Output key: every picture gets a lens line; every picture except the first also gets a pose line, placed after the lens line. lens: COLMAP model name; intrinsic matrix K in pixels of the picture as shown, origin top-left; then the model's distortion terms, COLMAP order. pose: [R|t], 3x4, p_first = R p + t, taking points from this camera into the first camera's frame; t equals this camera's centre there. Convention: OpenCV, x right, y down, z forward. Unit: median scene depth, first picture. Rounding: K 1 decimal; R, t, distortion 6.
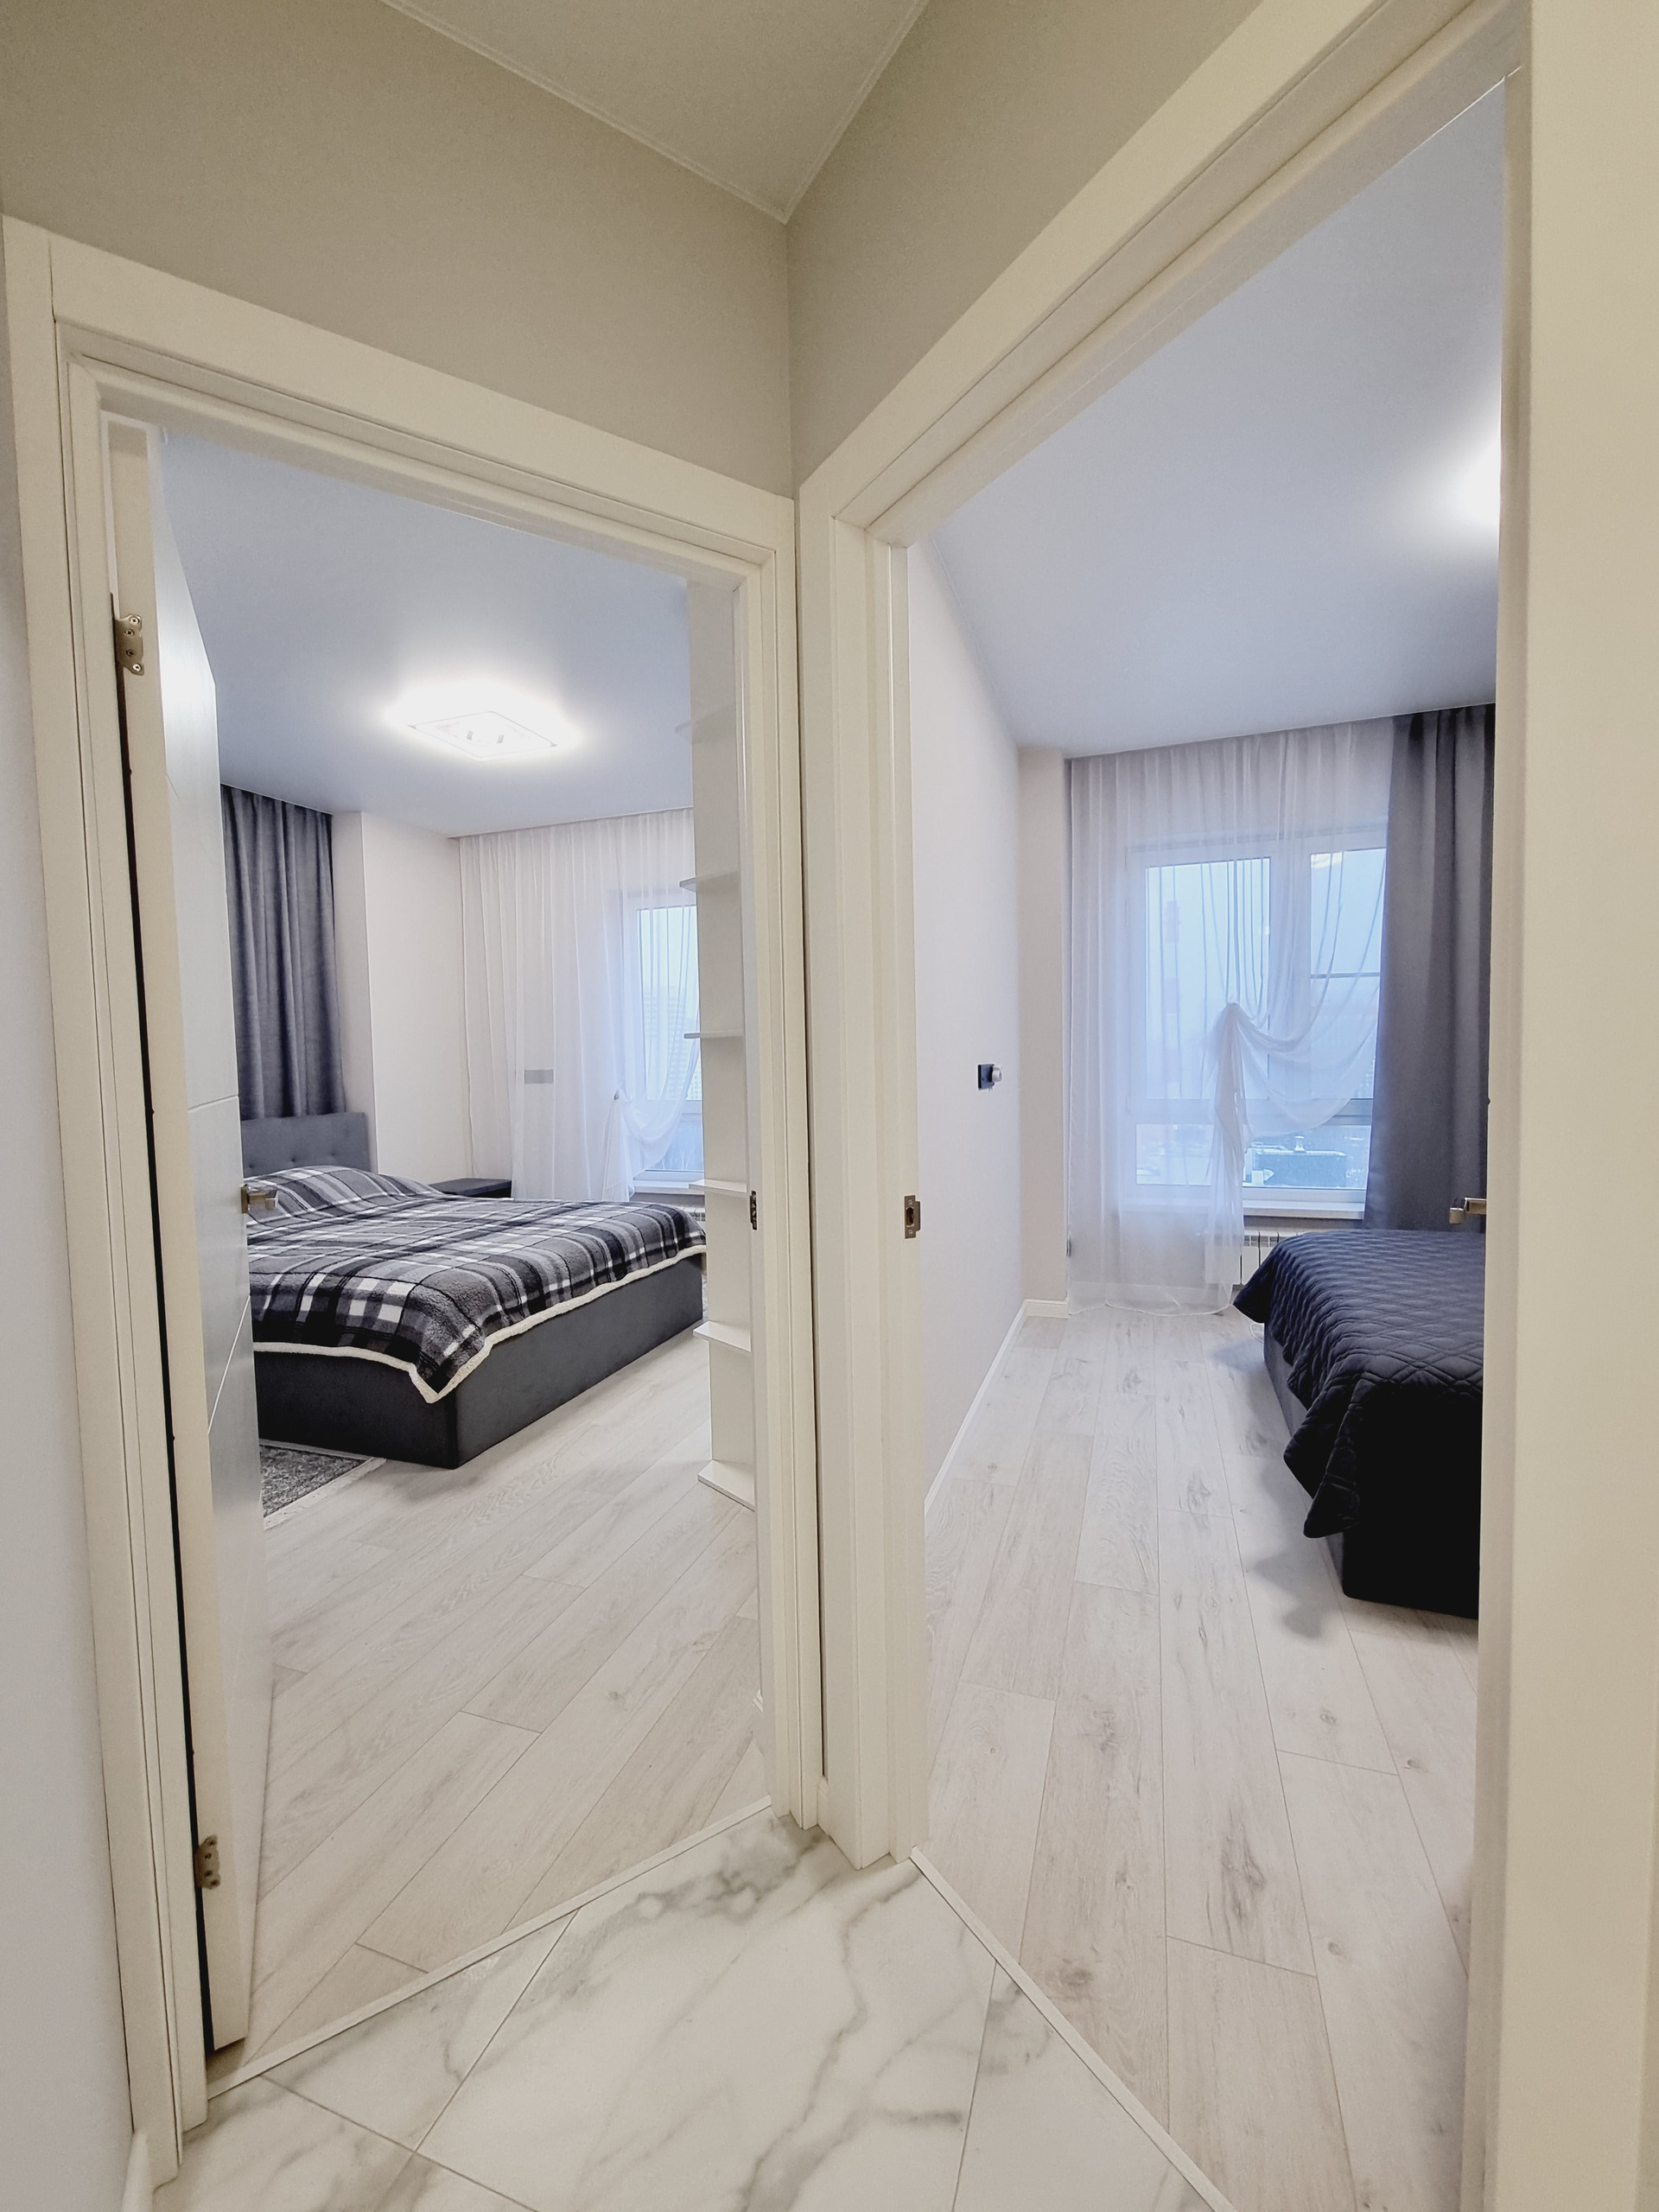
lens RADIAL K [[899.9, 0, 829.5], [0, 899.9, 1106.0], [0, 0, 1]] dist [0.004225, -0.003277]
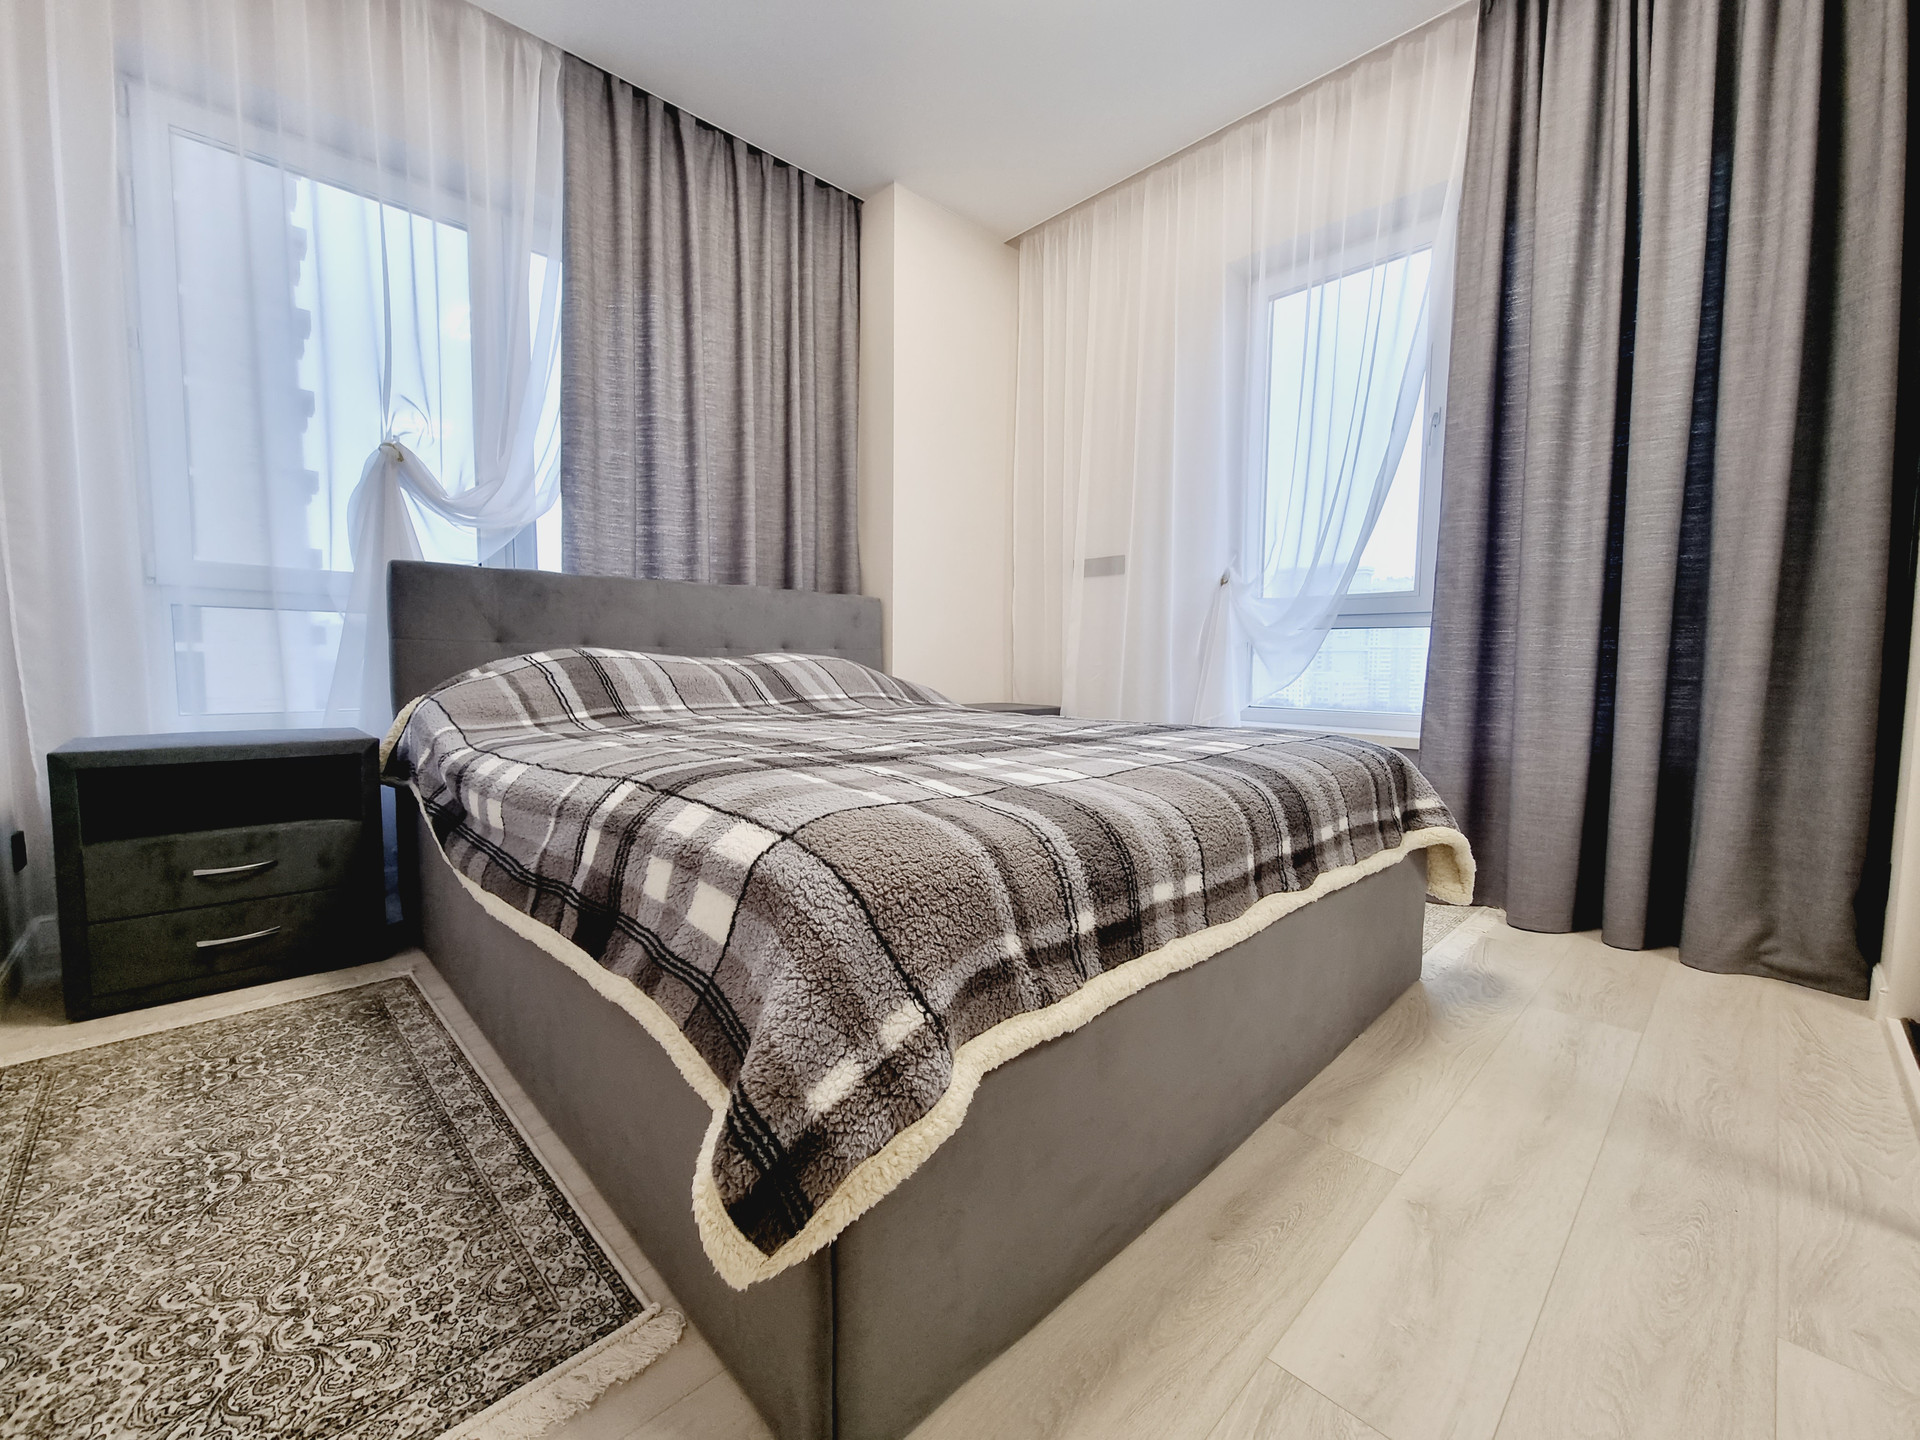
lens RADIAL K [[781.1, 0, 960.0], [0, 781.1, 720.0], [0, 0, 1]] dist [0.004225, -0.003277]
pose [[0.891729, 0.062145, -0.448282, -0.209753], [-0.051201, 0.998021, 0.036505, 0.108229], [0.449664, -0.009600, 0.893146, 0.591384]]
